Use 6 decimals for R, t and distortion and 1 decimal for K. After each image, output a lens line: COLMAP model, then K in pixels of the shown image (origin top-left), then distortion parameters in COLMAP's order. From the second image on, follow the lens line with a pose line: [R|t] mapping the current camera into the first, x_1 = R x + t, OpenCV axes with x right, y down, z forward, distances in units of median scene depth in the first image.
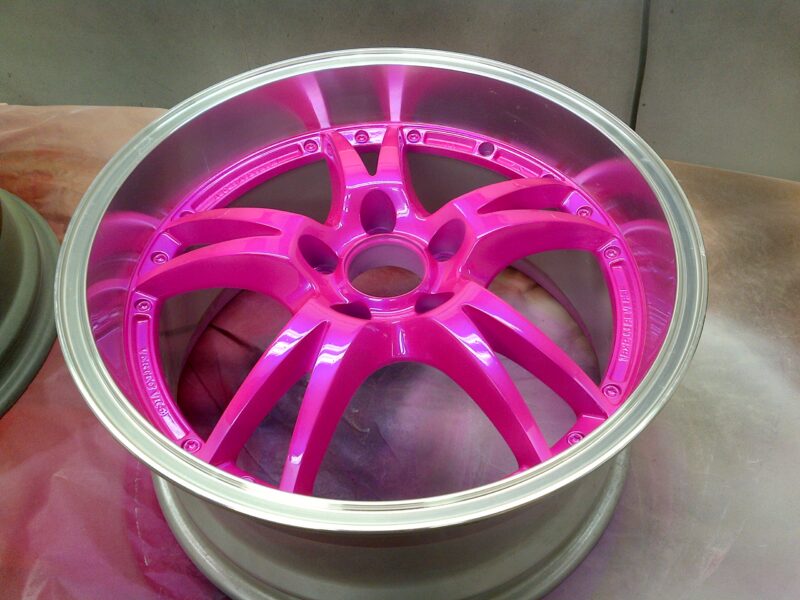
lens RADIAL K [[743.6, 0, 400.0], [0, 743.6, 300.0], [0, 0, 1]] dist [-0.008561, -0.013778]
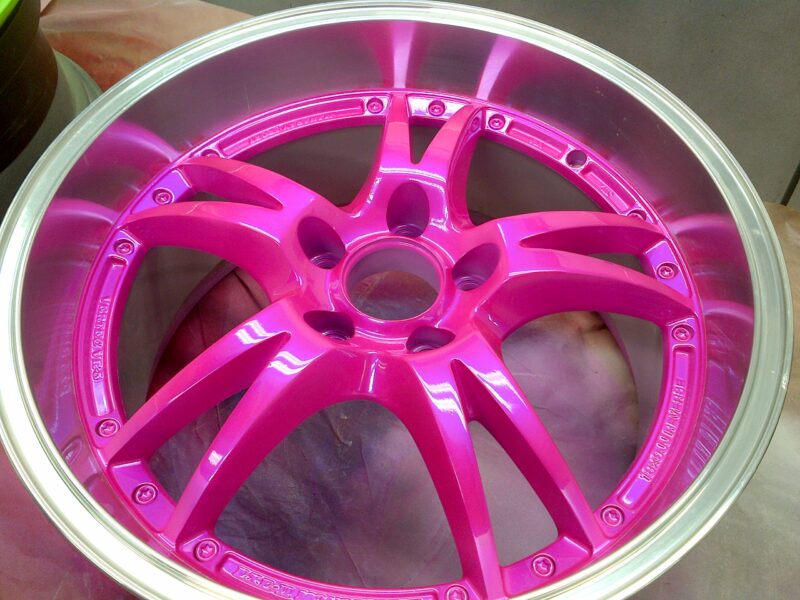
lens RADIAL K [[743.6, 0, 400.0], [0, 743.6, 300.0], [0, 0, 1]] dist [-0.008561, -0.013778]
pose [[0.950274, 0.268638, -0.157521, 0.113525], [-0.253828, 0.961203, 0.107979, -0.103980], [0.180417, -0.062626, 0.981594, 0.175502]]
